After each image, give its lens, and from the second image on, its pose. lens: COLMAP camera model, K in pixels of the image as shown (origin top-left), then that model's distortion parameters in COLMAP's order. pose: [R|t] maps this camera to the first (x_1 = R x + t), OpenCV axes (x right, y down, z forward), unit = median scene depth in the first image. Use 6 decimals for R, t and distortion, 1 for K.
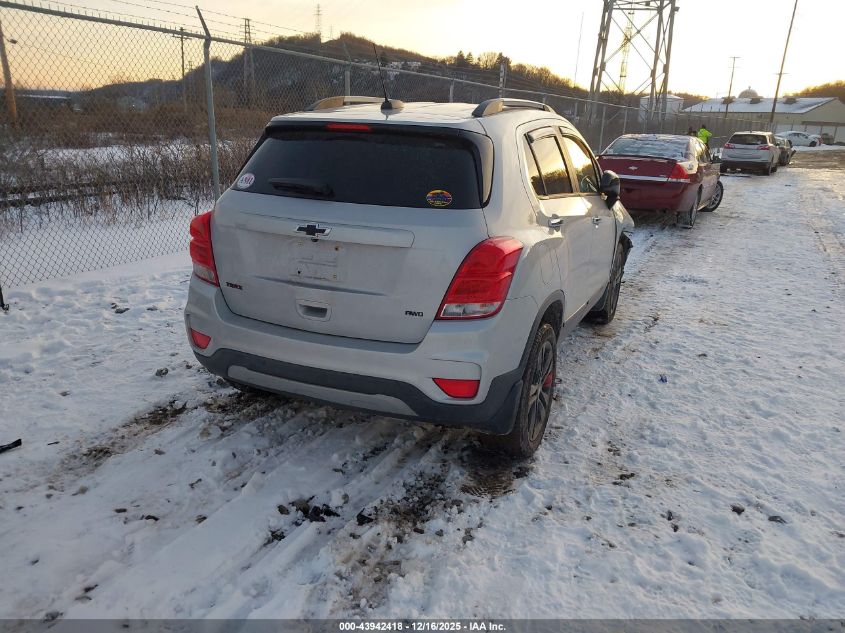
lens RADIAL K [[694.0, 0, 422.5], [0, 694.0, 316.5], [0, 0, 1]] dist [0.021814, -0.001384]
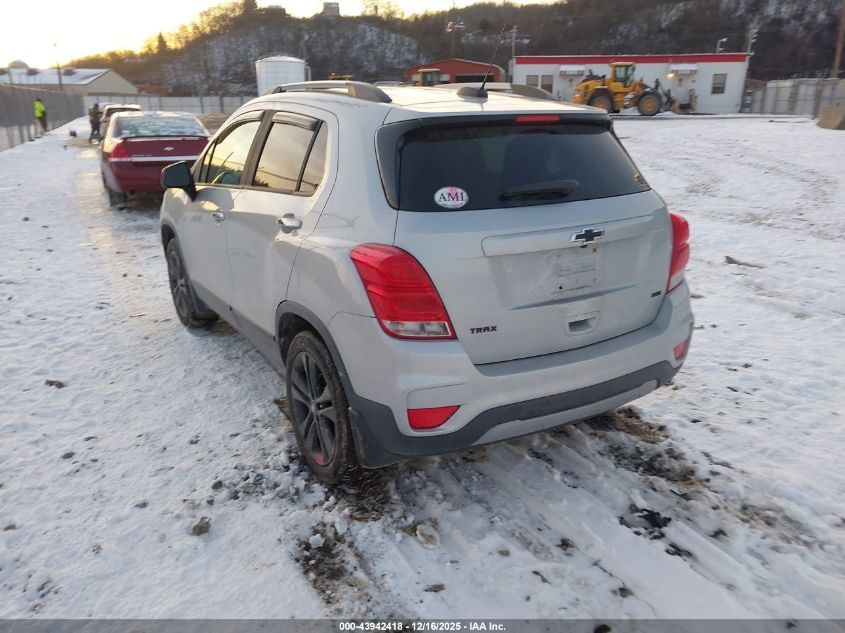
lens RADIAL K [[688.7, 0, 422.4], [0, 688.7, 308.5], [0, 0, 1]] dist [0.008686, 0.008795]
pose [[0.557346, -0.268542, 0.785653, -0.838483], [0.244220, 0.957413, 0.154000, -0.186712], [-0.793550, 0.106041, 0.599194, 0.537590]]
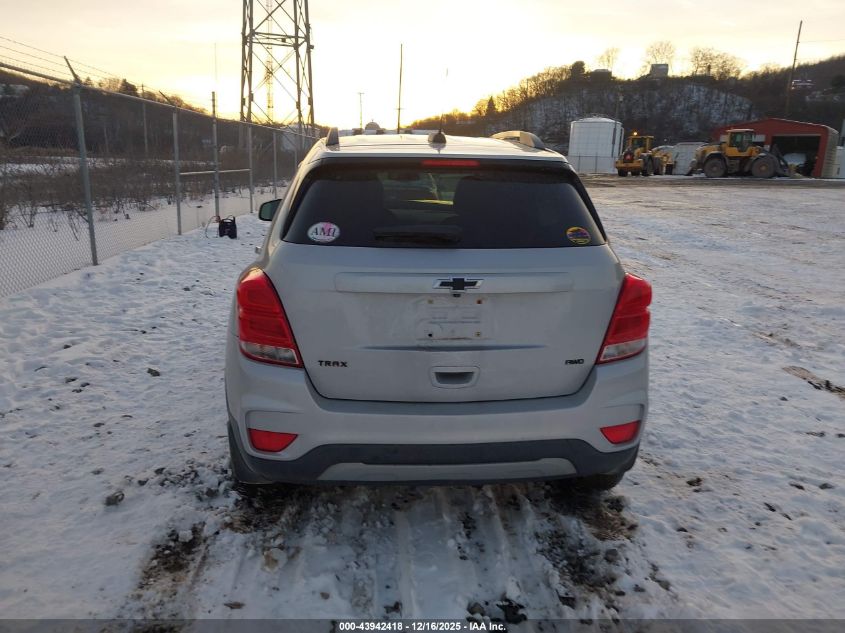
lens RADIAL K [[688.7, 0, 422.4], [0, 688.7, 308.5], [0, 0, 1]] dist [0.008686, 0.008795]
pose [[0.862534, -0.119714, 0.491633, -0.512364], [0.142737, 0.989716, -0.009422, -0.076955], [-0.485449, 0.078301, 0.870751, 0.240717]]
